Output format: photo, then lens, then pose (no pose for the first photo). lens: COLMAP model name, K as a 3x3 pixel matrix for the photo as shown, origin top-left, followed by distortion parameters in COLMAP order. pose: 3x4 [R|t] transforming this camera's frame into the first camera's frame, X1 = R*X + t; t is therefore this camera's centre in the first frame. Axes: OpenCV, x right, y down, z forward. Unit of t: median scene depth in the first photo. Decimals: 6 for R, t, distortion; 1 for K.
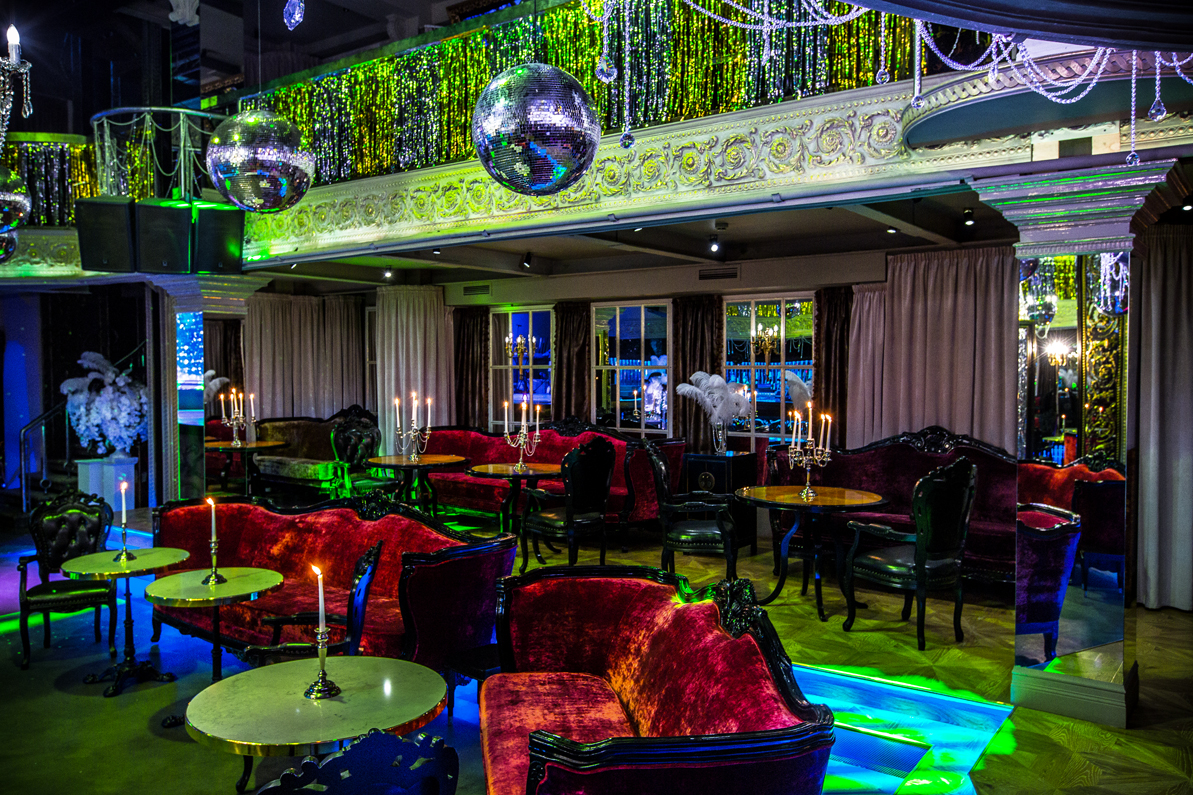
lens RADIAL K [[917.5, 0, 595.7], [0, 917.5, 397.9], [0, 0, 1]] dist [0.014535, -0.006497]
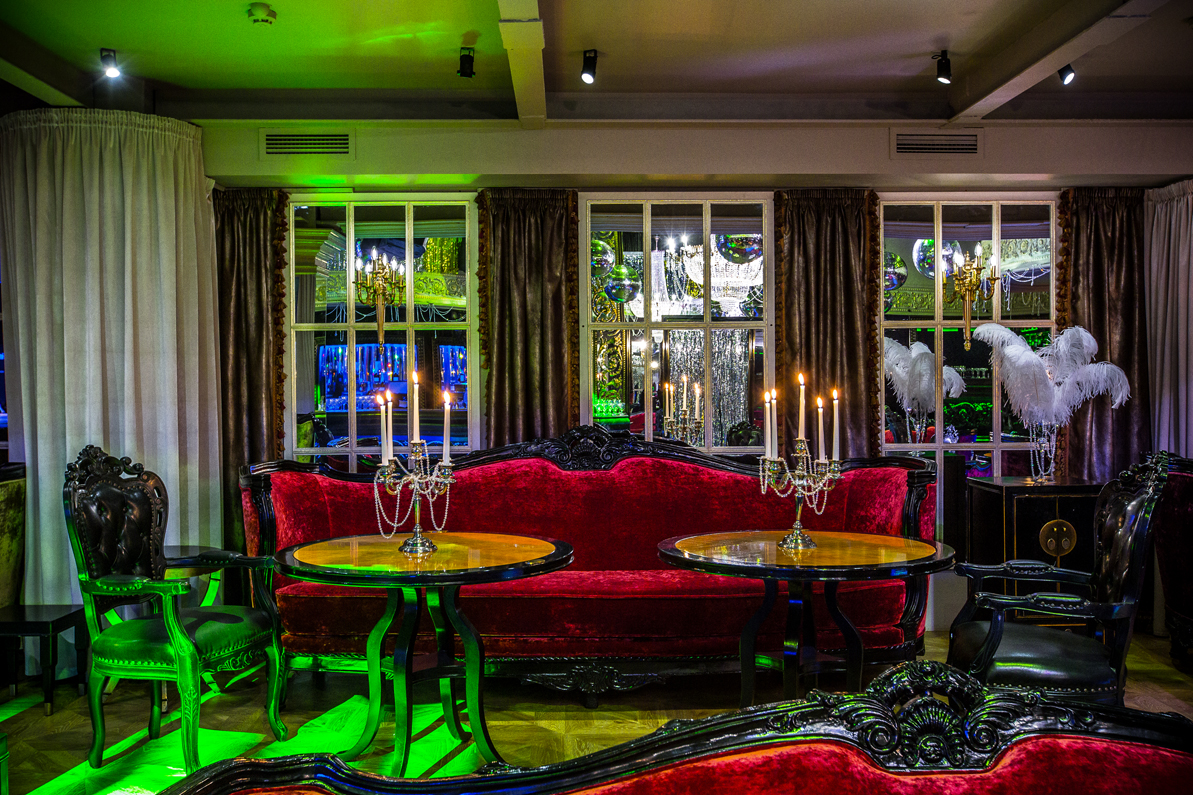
lens RADIAL K [[1160.6, 0, 599.3], [0, 1160.6, 400.4], [0, 0, 1]] dist [0.017698, 0.000000]
pose [[0.793110, -0.017485, 0.608827, -0.434758], [0.025704, 0.999658, -0.004775, 0.010910], [-0.608536, 0.019436, 0.793288, 0.597291]]
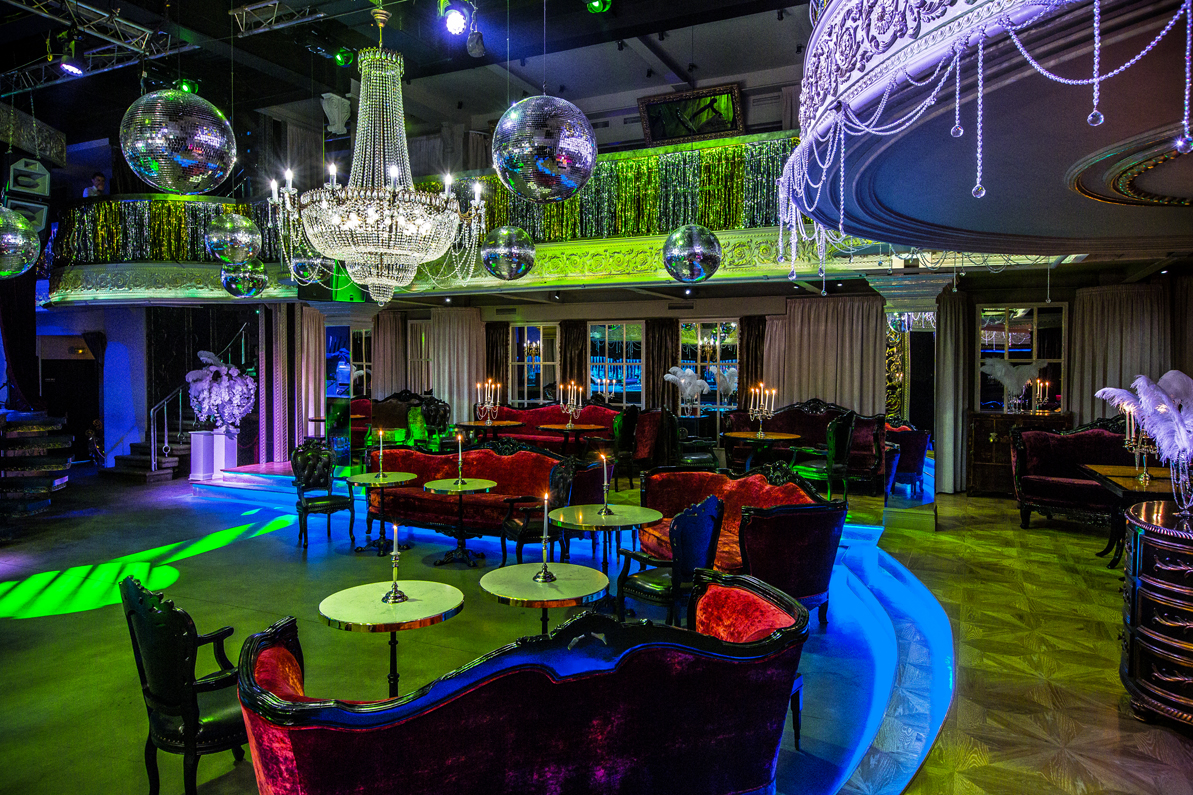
lens RADIAL K [[786.4, 0, 597.0], [0, 786.4, 393.5], [0, 0, 1]] dist [0.005745, 0.001119]
pose [[0.983164, -0.003135, 0.182696, -0.266462], [0.002372, 0.999988, 0.004398, 0.011912], [-0.182708, -0.003890, 0.983160, -0.334501]]
